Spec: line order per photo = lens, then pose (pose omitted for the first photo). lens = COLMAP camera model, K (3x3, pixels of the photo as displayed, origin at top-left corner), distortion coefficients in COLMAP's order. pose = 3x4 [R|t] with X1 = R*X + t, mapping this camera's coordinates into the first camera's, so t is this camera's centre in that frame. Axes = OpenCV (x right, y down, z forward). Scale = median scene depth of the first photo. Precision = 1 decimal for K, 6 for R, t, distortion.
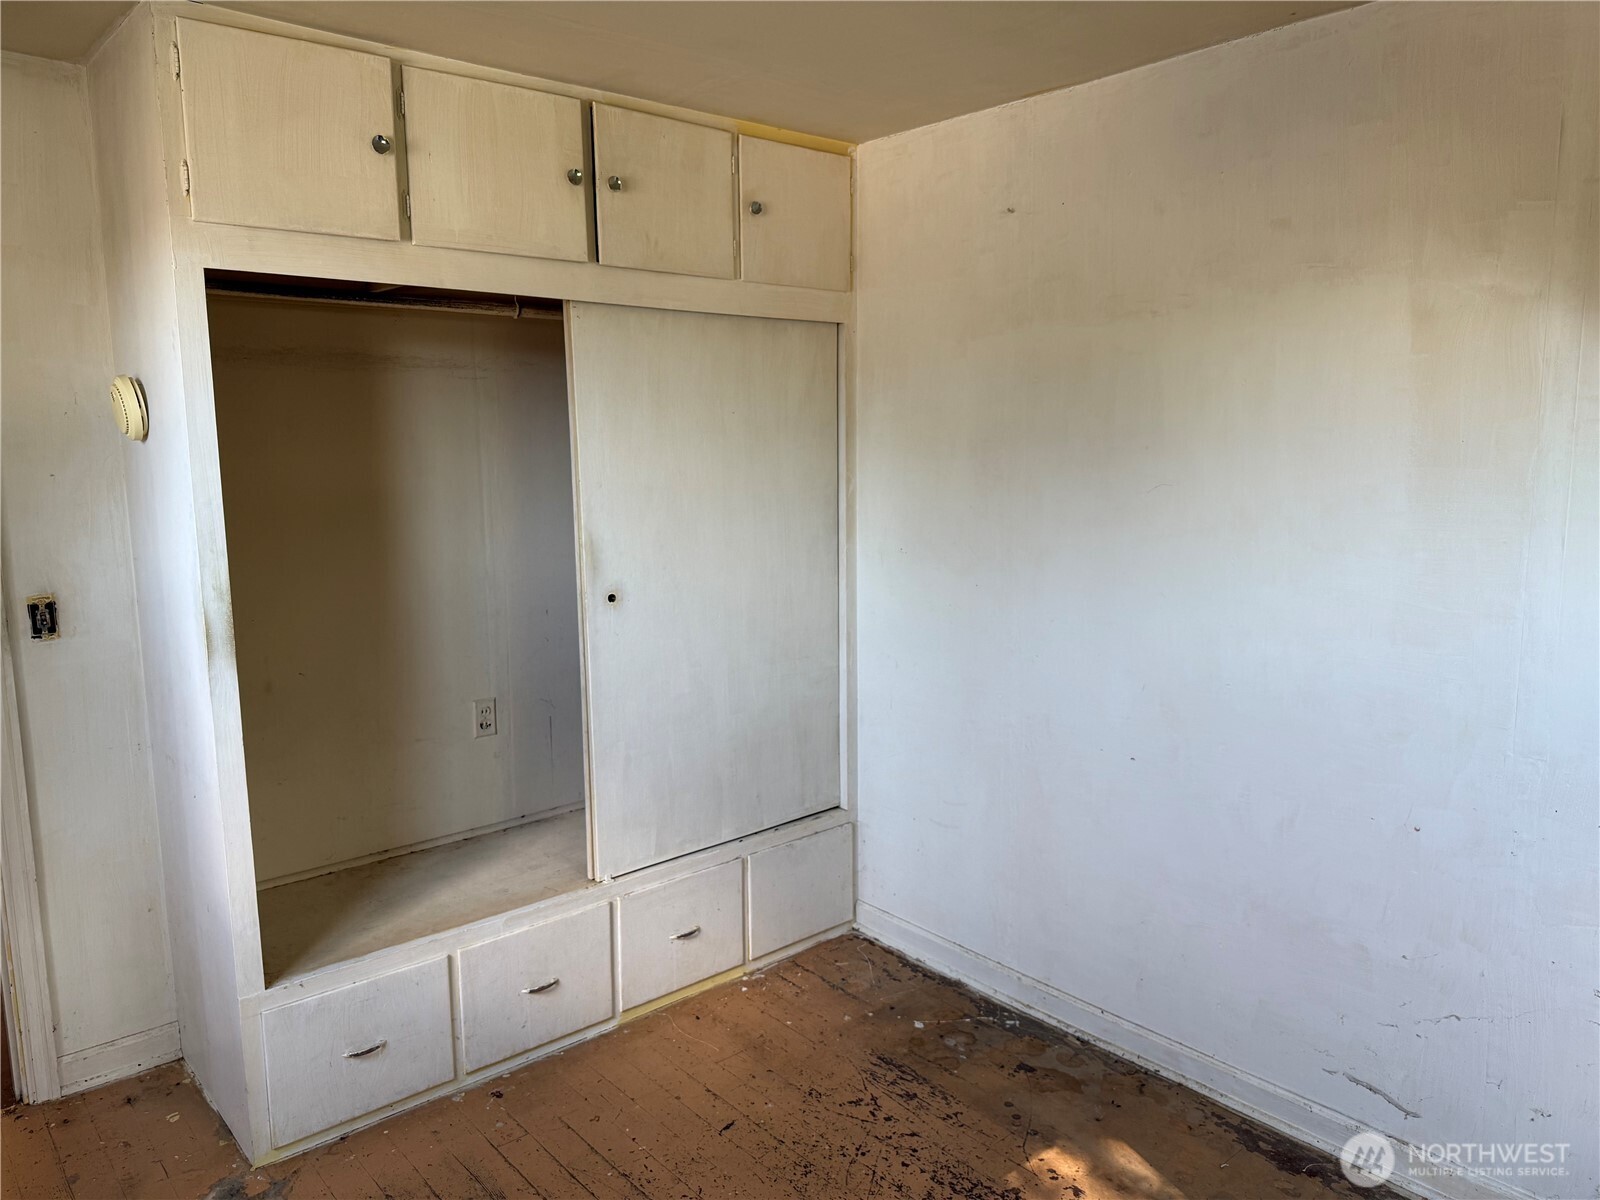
lens RADIAL K [[1126.2, 0, 800.0], [0, 1126.2, 600.0], [0, 0, 1]] dist [0.107613, -0.159522]
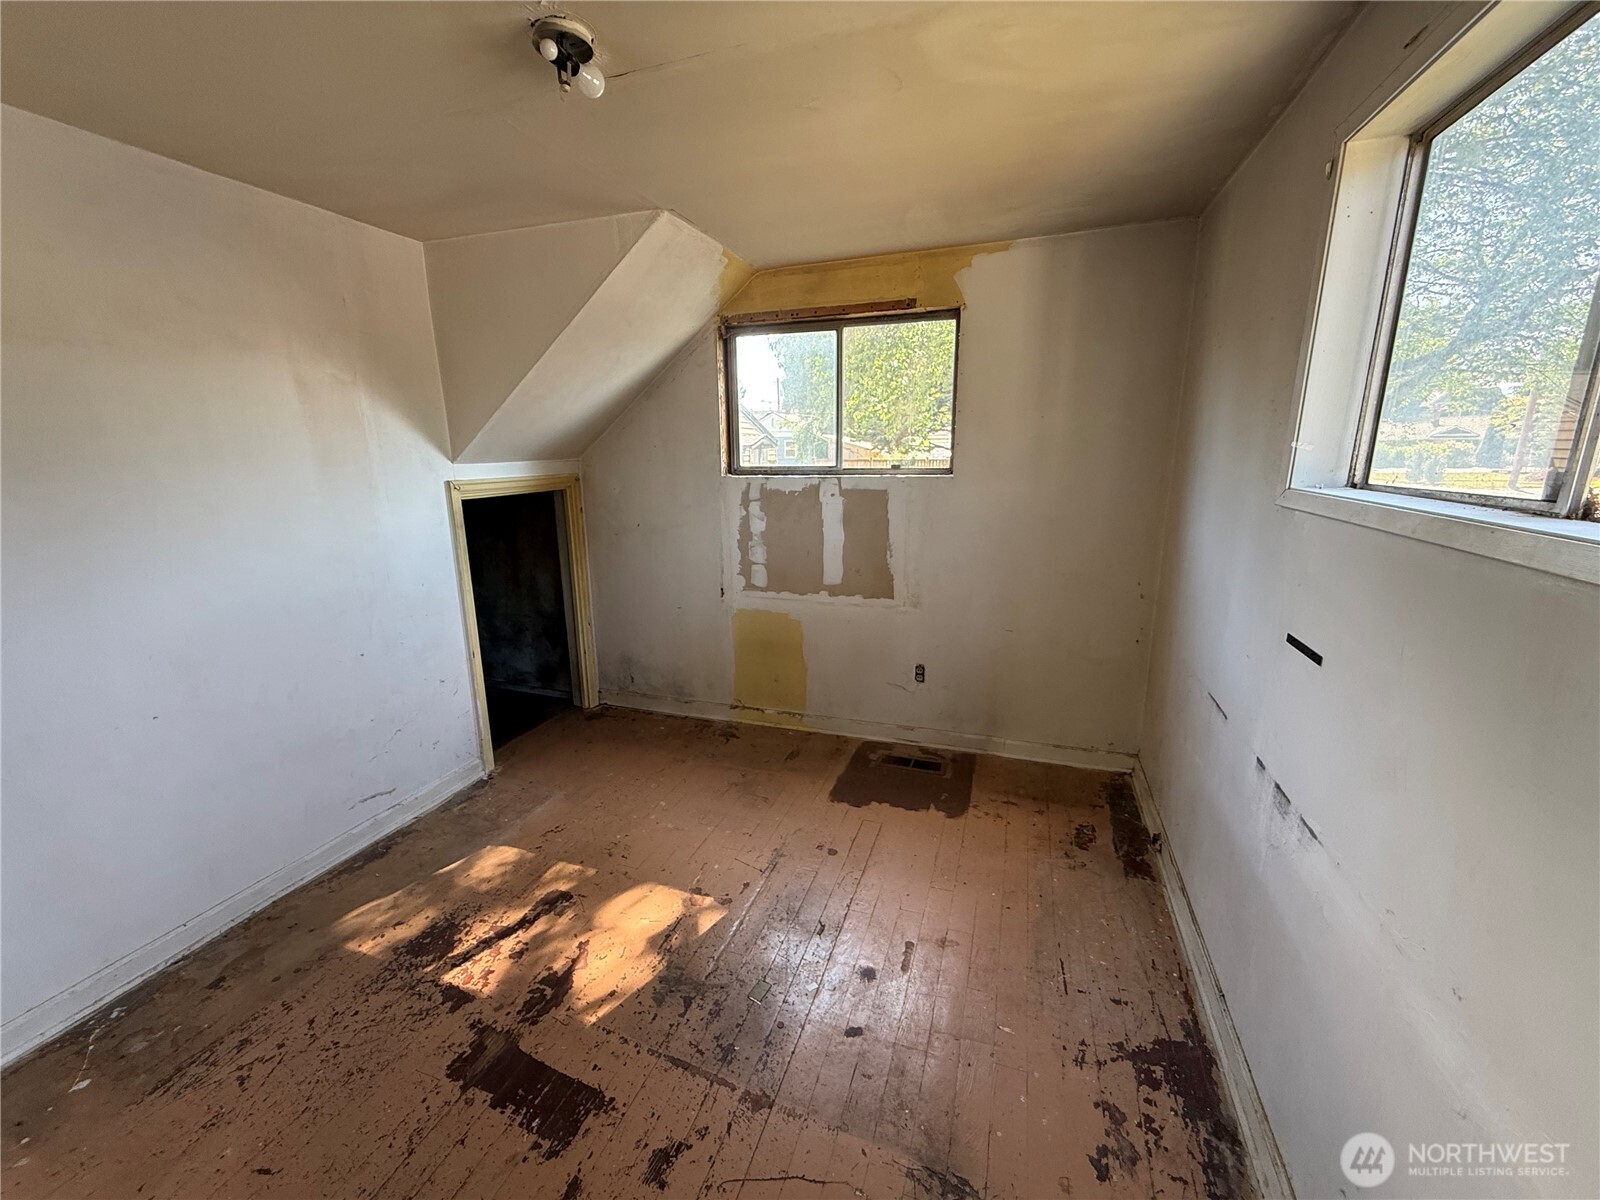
lens RADIAL K [[645.8, 0, 797.7], [0, 645.8, 594.5], [0, 0, 1]] dist [-0.000133, 0.000131]
pose [[-0.491598, -0.180187, 0.851977, -0.630055], [0.137078, 0.950149, 0.280046, -0.088542], [-0.859966, 0.254457, -0.442392, 0.695599]]
